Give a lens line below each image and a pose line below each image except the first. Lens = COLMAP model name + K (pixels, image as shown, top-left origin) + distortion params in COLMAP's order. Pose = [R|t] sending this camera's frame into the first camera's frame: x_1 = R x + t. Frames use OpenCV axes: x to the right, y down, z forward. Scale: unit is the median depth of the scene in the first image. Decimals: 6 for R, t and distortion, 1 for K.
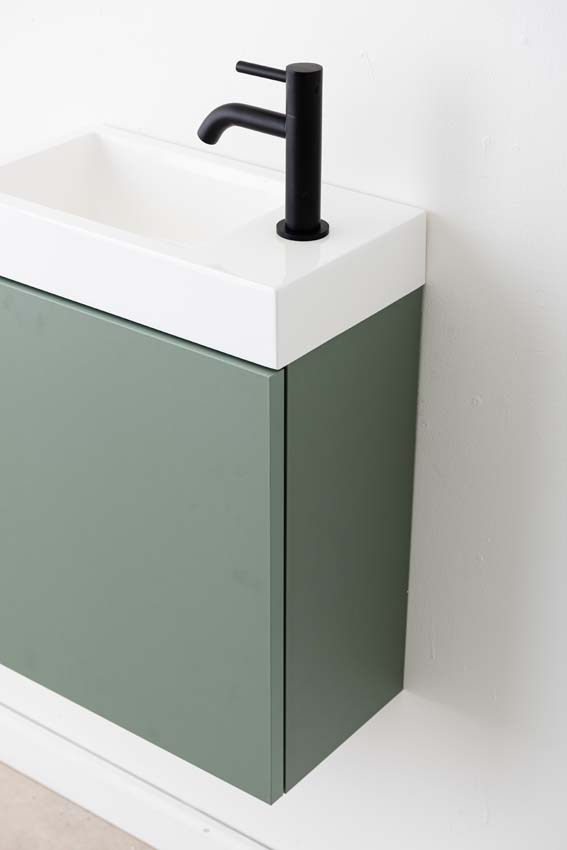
lens RADIAL K [[1661.8, 0, 283.5], [0, 1661.8, 425.0], [0, 0, 1]] dist [0.007299, 0.093112]
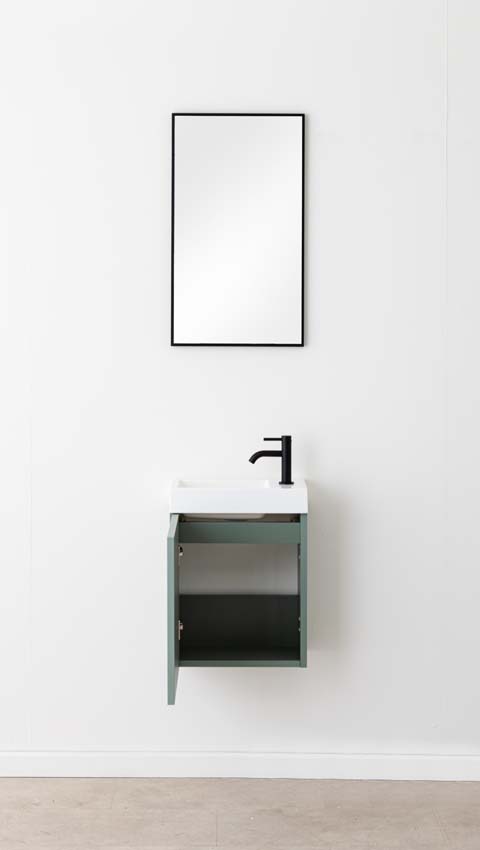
lens RADIAL K [[1642.6, 0, 240.0], [0, 1642.6, 425.0], [0, 0, 1]] dist [-0.012206, -0.025624]
pose [[0.800388, -0.066406, 0.595793, -2.137527], [0.286785, 0.915159, -0.283264, 0.728016], [-0.526435, 0.397586, 0.751526, -1.605895]]
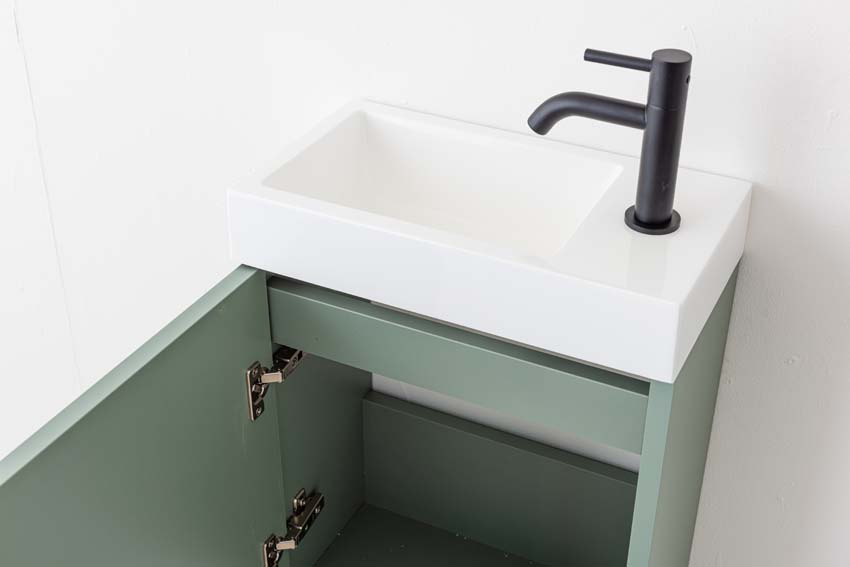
lens RADIAL K [[1163.3, 0, 425.0], [0, 1163.3, 283.5], [0, 0, 1]] dist [0.001804, 0.028801]
pose [[0.985213, -0.095741, 0.142091, -0.218245], [0.086377, 0.993752, 0.070682, -0.142096], [-0.147971, -0.057364, 0.987327, 0.366149]]
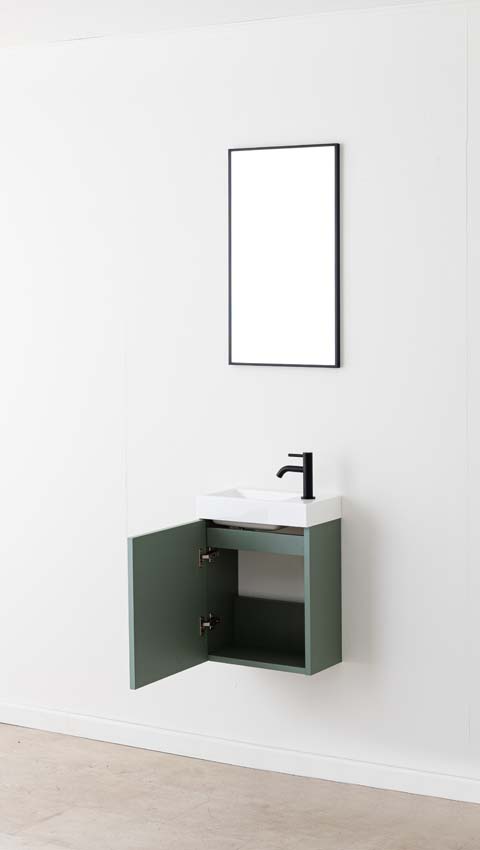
lens RADIAL K [[1642.6, 0, 240.0], [0, 1642.6, 425.0], [0, 0, 1]] dist [-0.012206, -0.025624]
pose [[0.996617, -0.027134, 0.077572, -0.418329], [0.054866, 0.922432, -0.382241, 1.118896], [-0.061183, 0.385204, 0.920801, -2.401482]]
